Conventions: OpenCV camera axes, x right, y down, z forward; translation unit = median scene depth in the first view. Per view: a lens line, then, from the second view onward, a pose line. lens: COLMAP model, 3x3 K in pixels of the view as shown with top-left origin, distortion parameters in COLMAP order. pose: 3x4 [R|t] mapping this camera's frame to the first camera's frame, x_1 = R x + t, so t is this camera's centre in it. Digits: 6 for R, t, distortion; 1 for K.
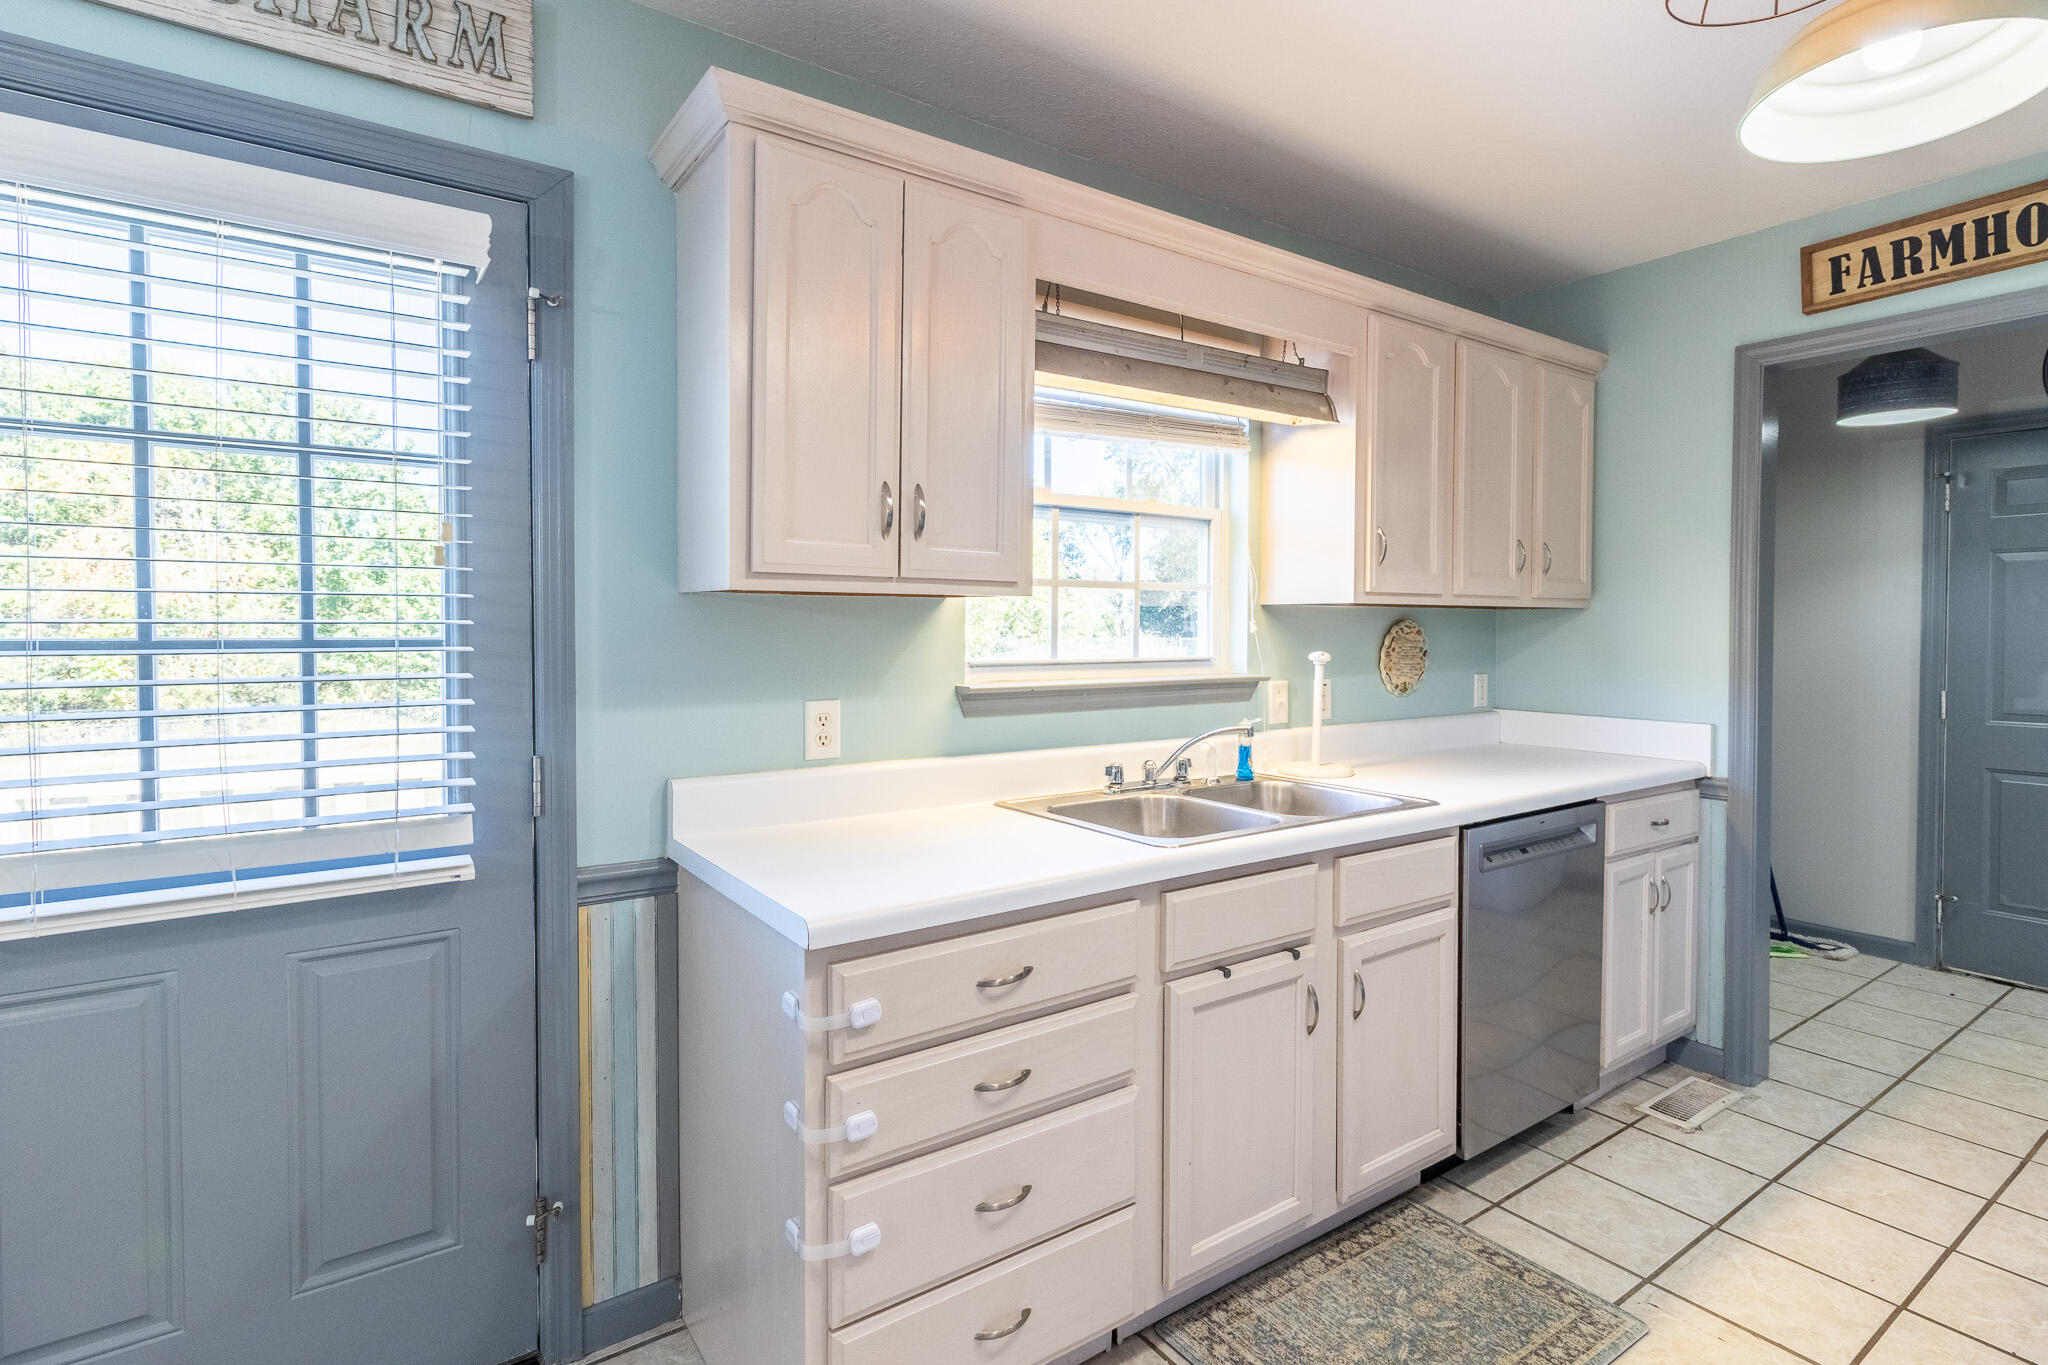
lens RADIAL K [[977.2, 0, 1025.9], [0, 977.2, 648.1], [0, 0, 1]] dist [-0.000003, 0.000479]
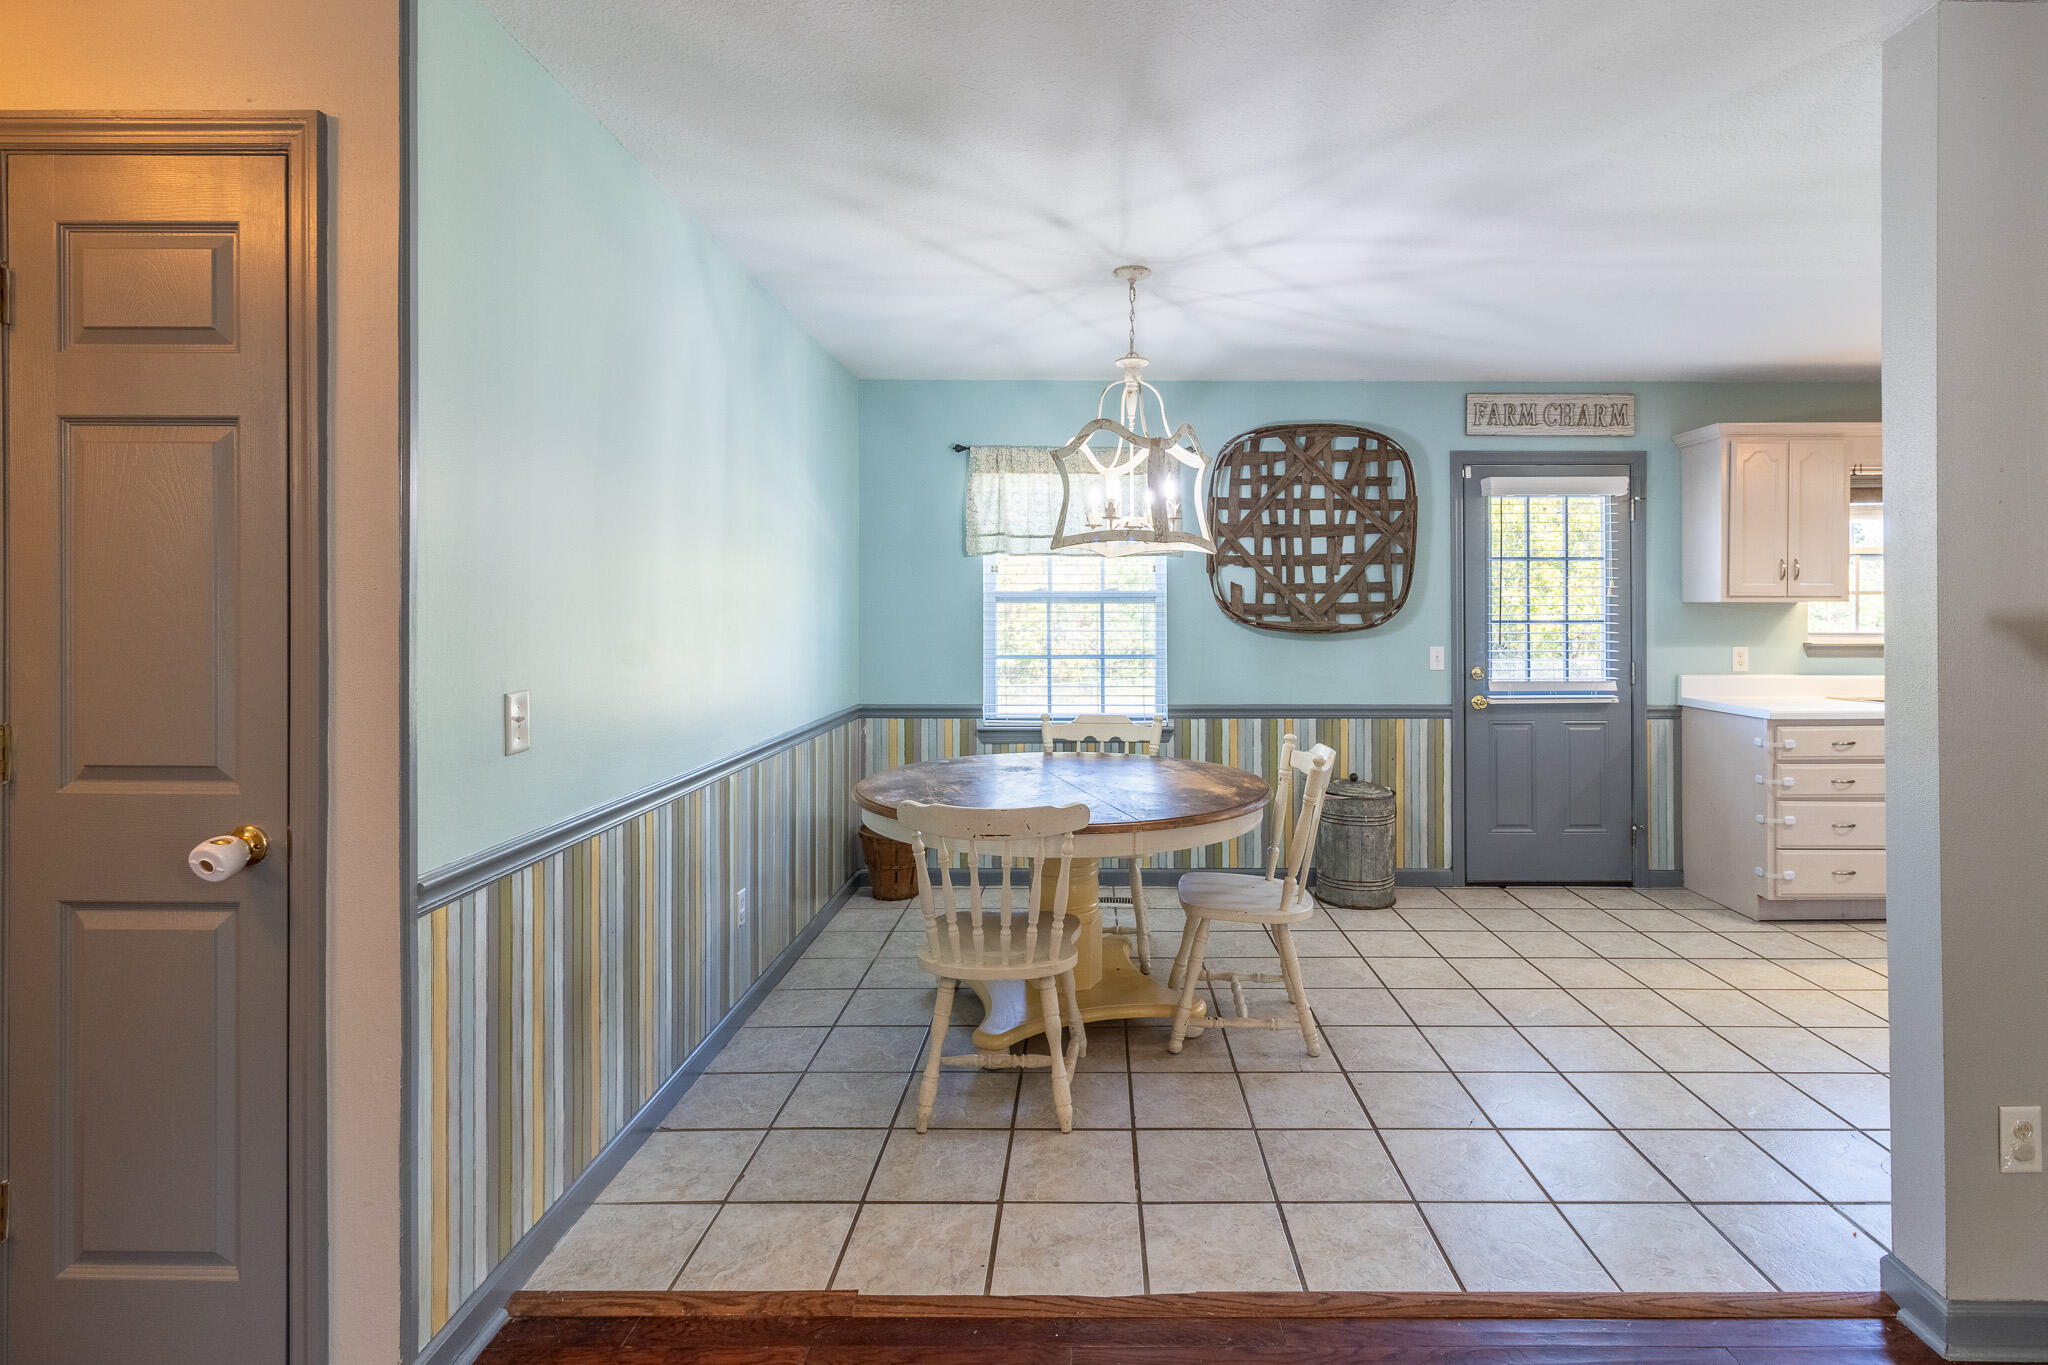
lens RADIAL K [[1059.2, 0, 1088.4], [0, 1059.2, 606.8], [0, 0, 1]] dist [-0.001342, -0.000329]
pose [[0.841067, -0.005469, -0.540903, -0.119376], [-0.010140, 0.999614, -0.025874, 0.031858], [0.540836, 0.027246, 0.840687, -1.615001]]
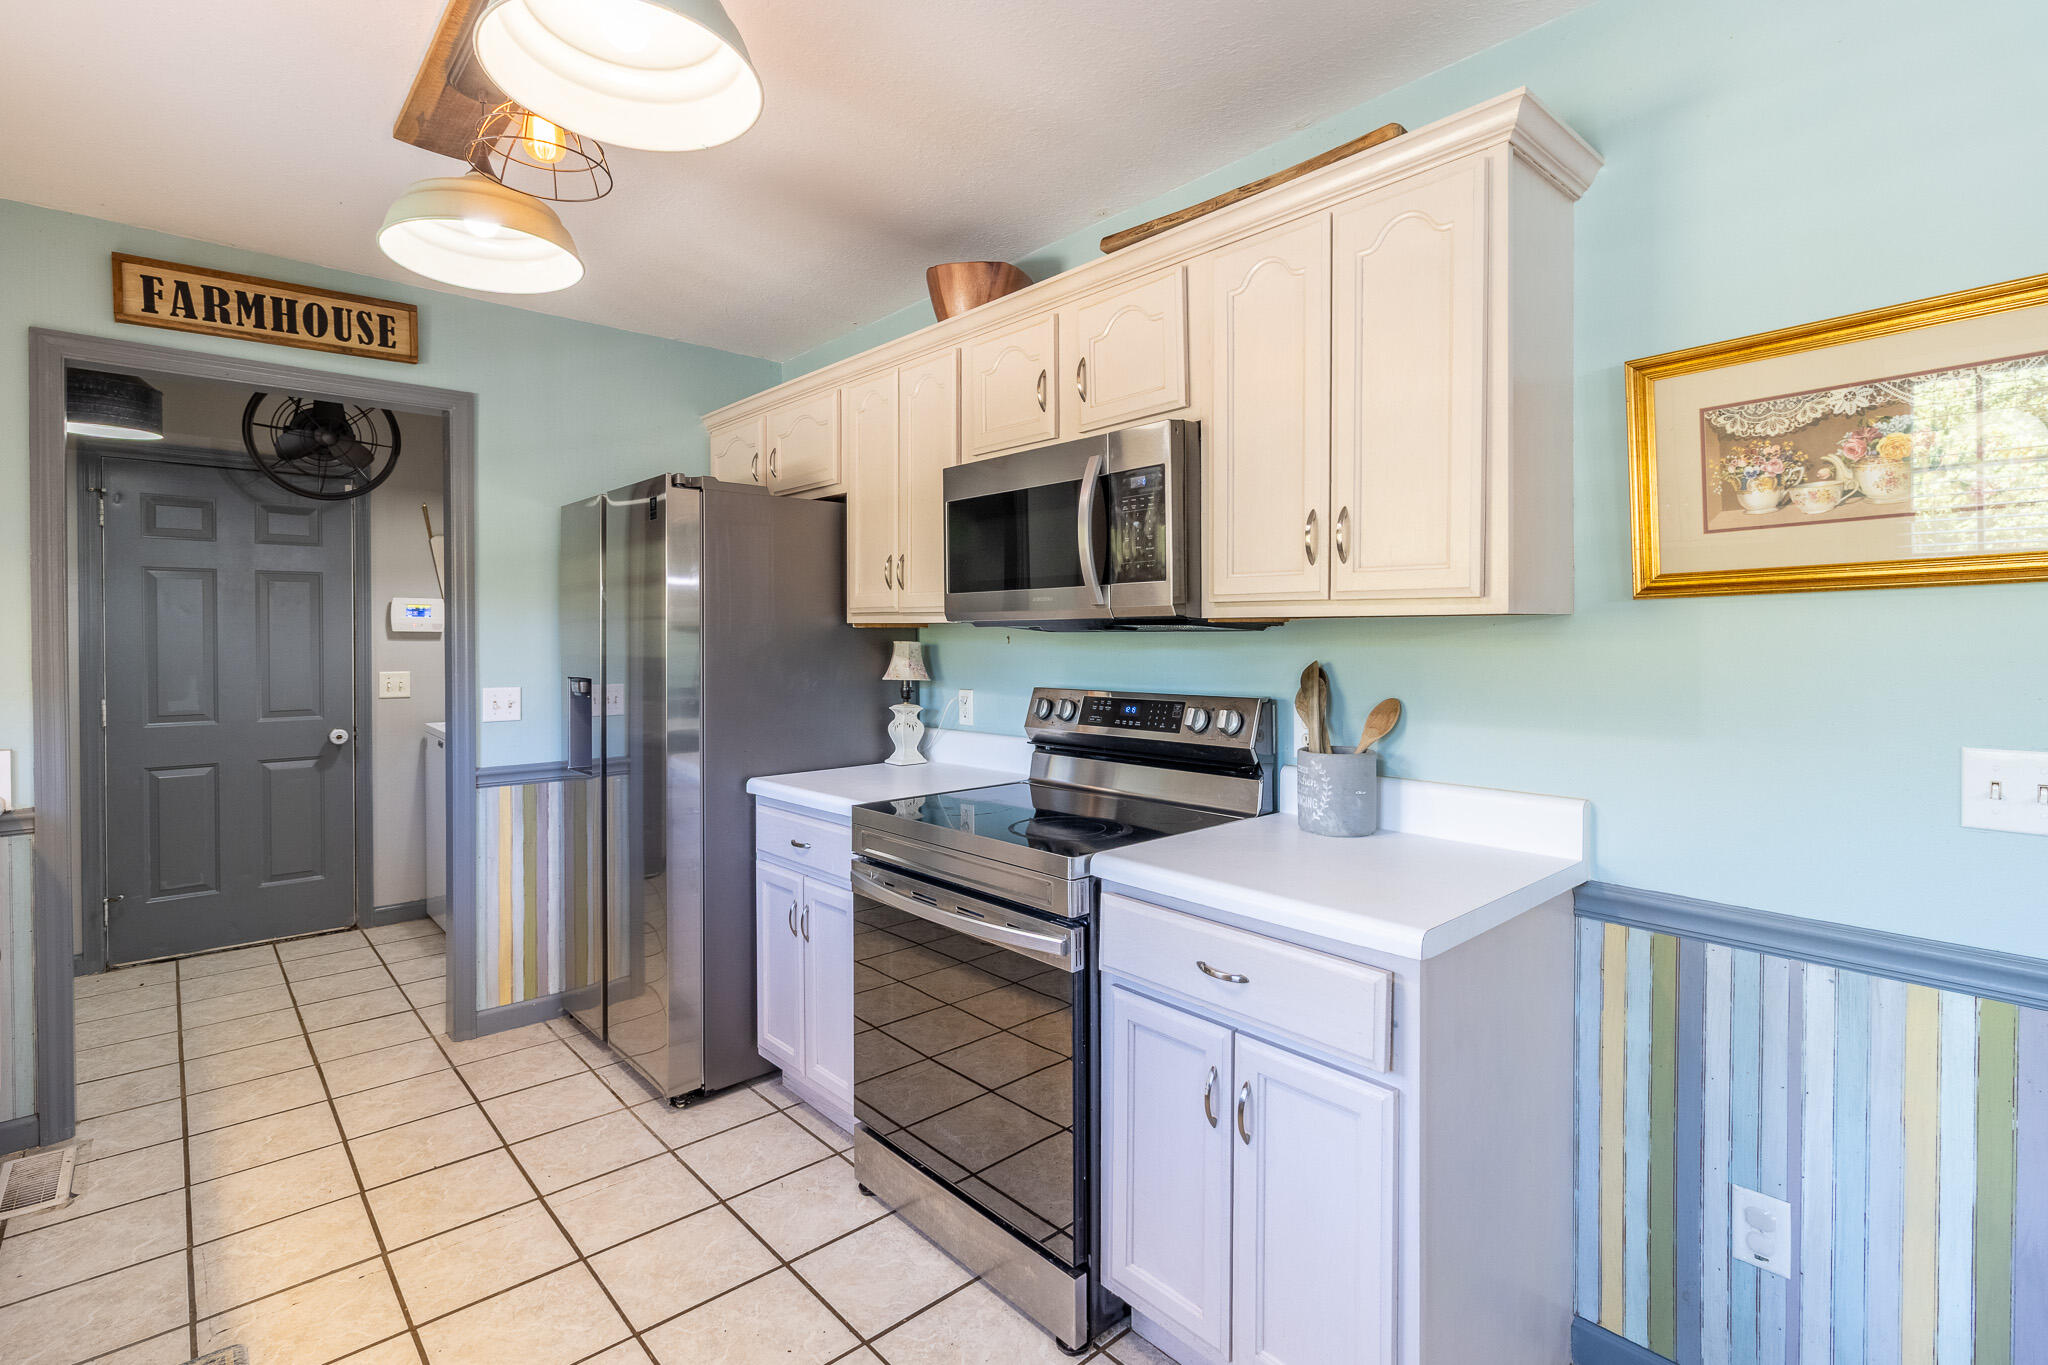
lens RADIAL K [[970.0, 0, 1060.4], [0, 970.0, 640.9], [0, 0, 1]] dist [-0.001125, 0.000072]
pose [[-0.140645, -0.005052, 0.990047, -0.342409], [0.022001, 0.999724, 0.008227, -0.007076], [-0.989816, 0.022940, -0.140495, 0.228328]]
